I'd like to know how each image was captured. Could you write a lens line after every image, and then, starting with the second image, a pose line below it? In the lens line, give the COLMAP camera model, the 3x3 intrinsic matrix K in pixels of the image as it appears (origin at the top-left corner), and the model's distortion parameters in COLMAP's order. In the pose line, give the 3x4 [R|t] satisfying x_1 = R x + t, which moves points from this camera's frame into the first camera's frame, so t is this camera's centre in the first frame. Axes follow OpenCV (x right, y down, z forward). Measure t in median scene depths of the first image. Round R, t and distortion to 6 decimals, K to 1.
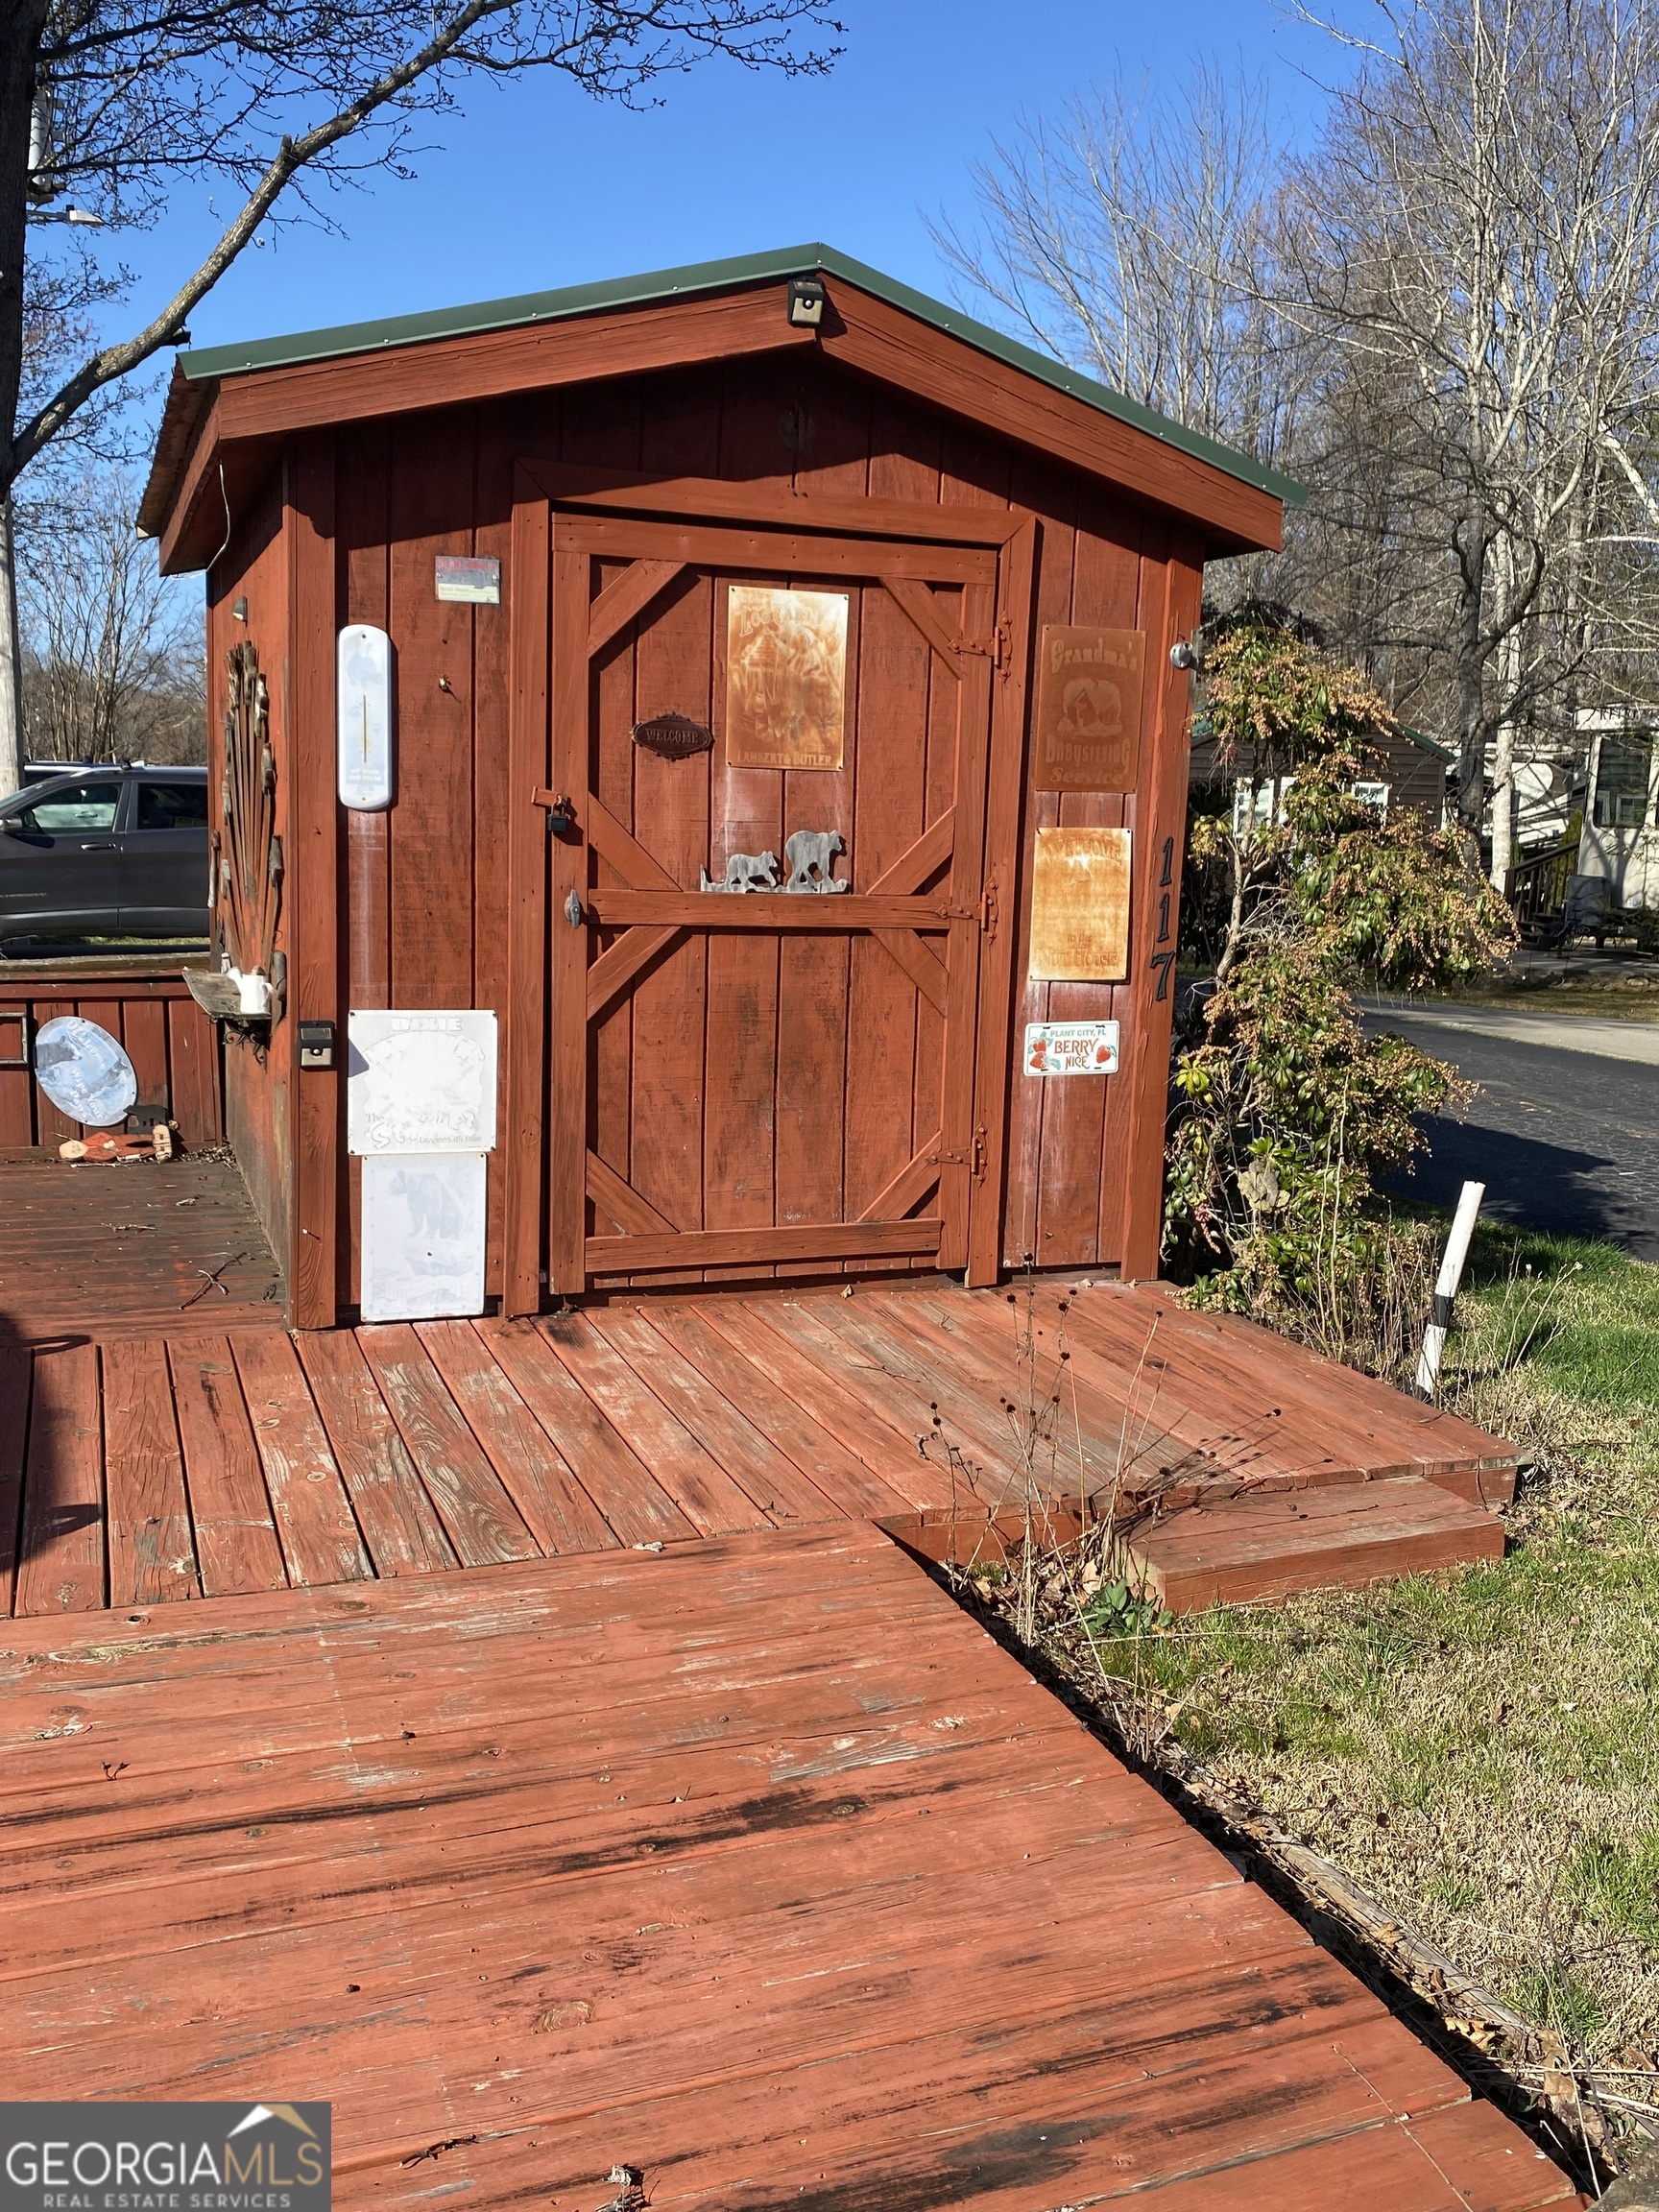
lens RADIAL K [[1893.1, 0, 829.5], [0, 1893.1, 1106.0], [0, 0, 1]] dist [0.015494, 0.004499]
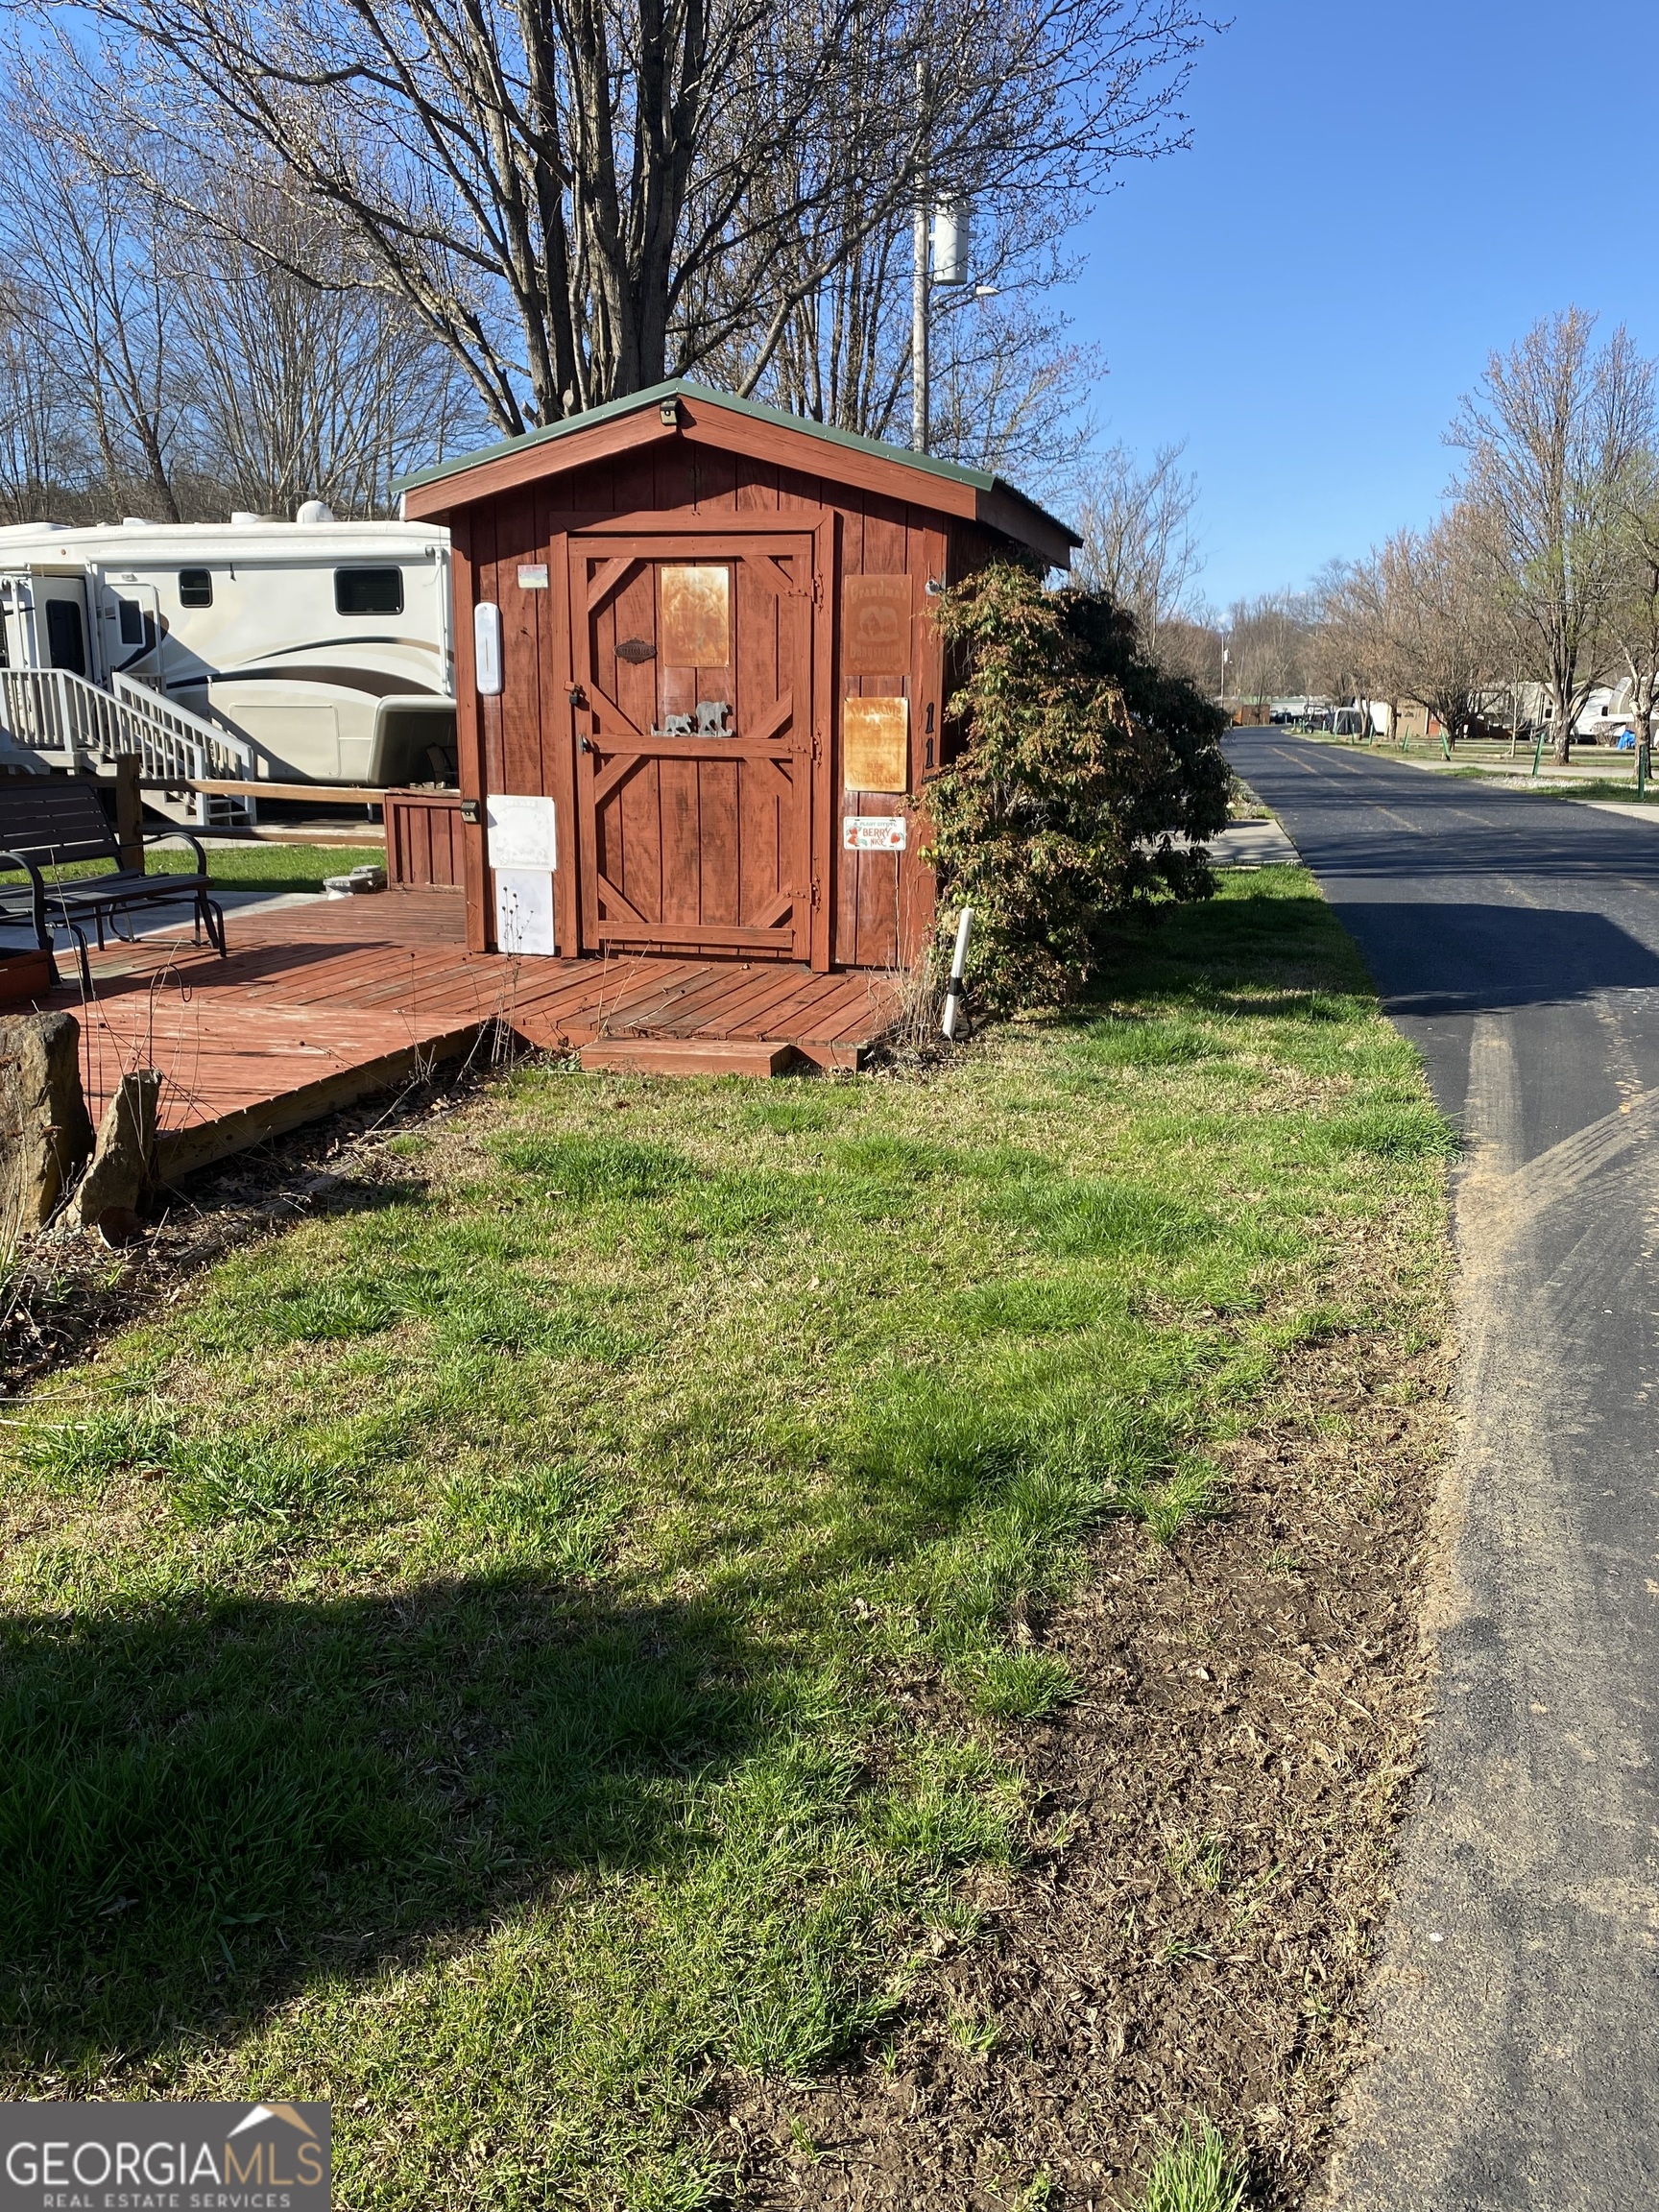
lens RADIAL K [[1662.2, 0, 829.5], [0, 1662.2, 1106.0], [0, 0, 1]] dist [0.008979, -0.001509]
pose [[0.800864, 0.117676, -0.587170, 1.068843], [-0.081833, 0.992810, 0.087356, 0.090098], [0.593228, -0.021910, 0.804736, -0.218402]]
